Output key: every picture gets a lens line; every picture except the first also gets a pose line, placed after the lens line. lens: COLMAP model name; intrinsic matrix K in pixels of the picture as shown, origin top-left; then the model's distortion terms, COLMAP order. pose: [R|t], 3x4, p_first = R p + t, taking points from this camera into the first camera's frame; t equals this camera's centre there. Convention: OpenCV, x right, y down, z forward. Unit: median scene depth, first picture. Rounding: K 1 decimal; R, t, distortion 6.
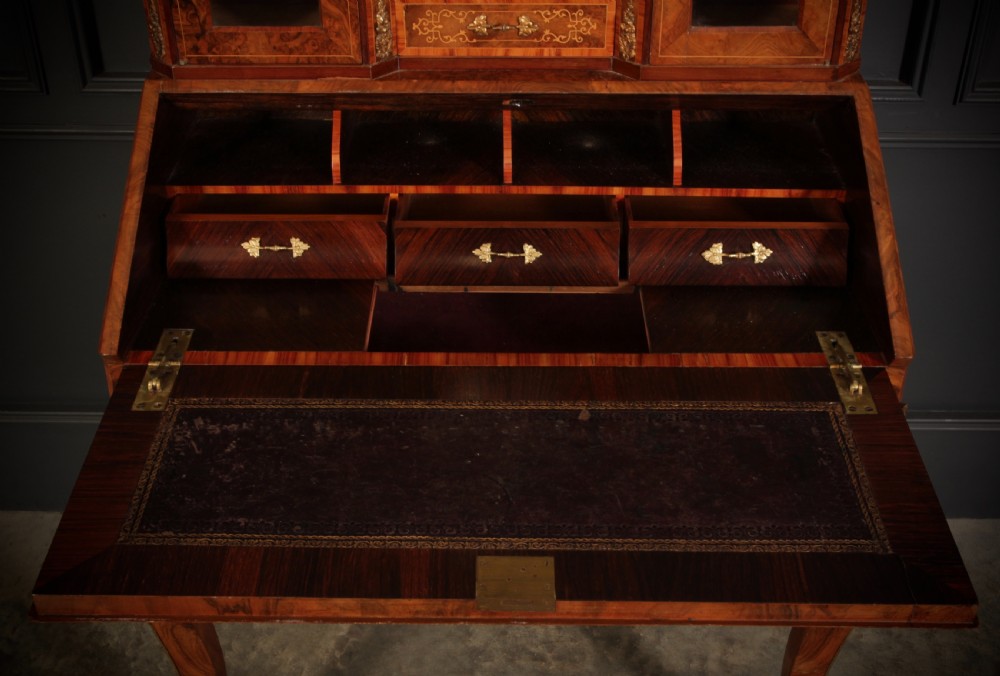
lens RADIAL K [[1213.1, 0, 518.6], [0, 1213.1, 324.4], [0, 0, 1]] dist [-0.036606, 0.000000]
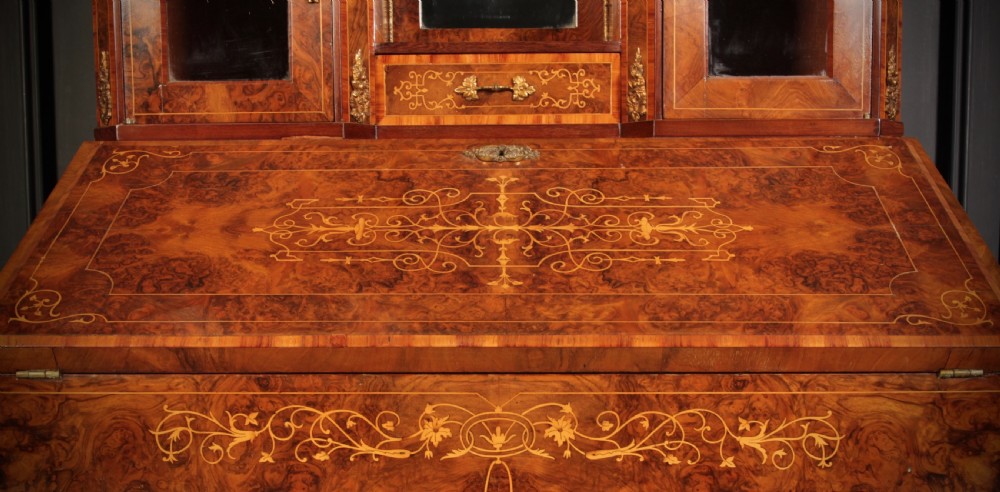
lens RADIAL K [[1145.9, 0, 505.2], [0, 1145.9, 344.3], [0, 0, 1]] dist [-0.032462, 0.000000]
pose [[0.999924, -0.010923, -0.005673, -0.002942], [0.007093, 0.888062, -0.459669, 0.308184], [0.010059, 0.459593, 0.888072, 0.343210]]
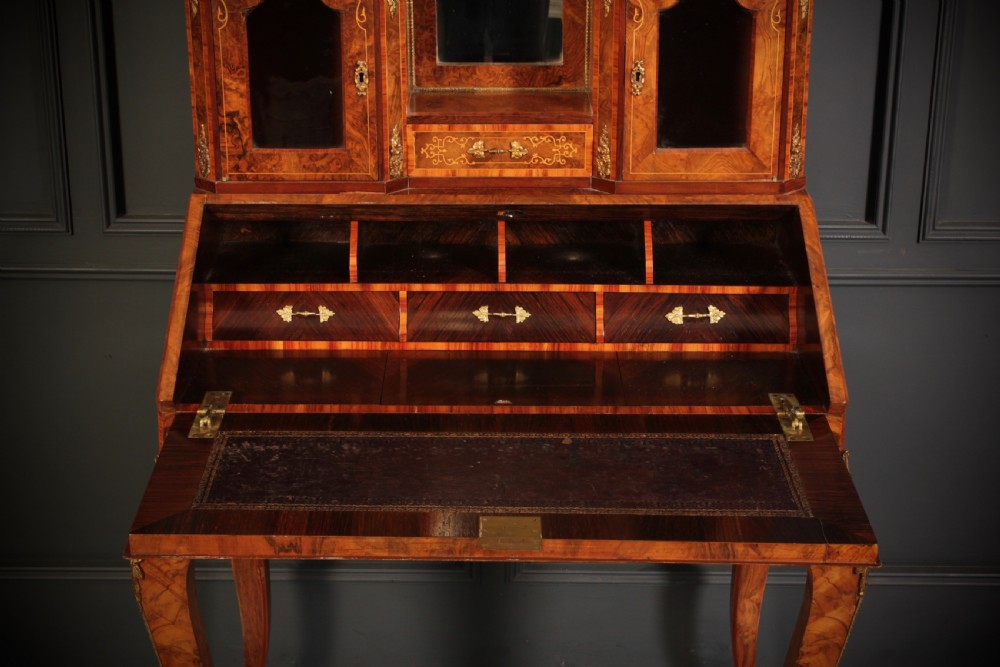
lens RADIAL K [[1678.1, 0, 510.7], [0, 1678.1, 329.6], [0, 0, 1]] dist [0.022878, 0.000000]
pose [[0.999996, -0.002907, 0.000432, -0.001570], [0.002928, 0.972294, -0.233742, 0.307560], [0.000260, 0.233742, 0.972299, -0.552227]]
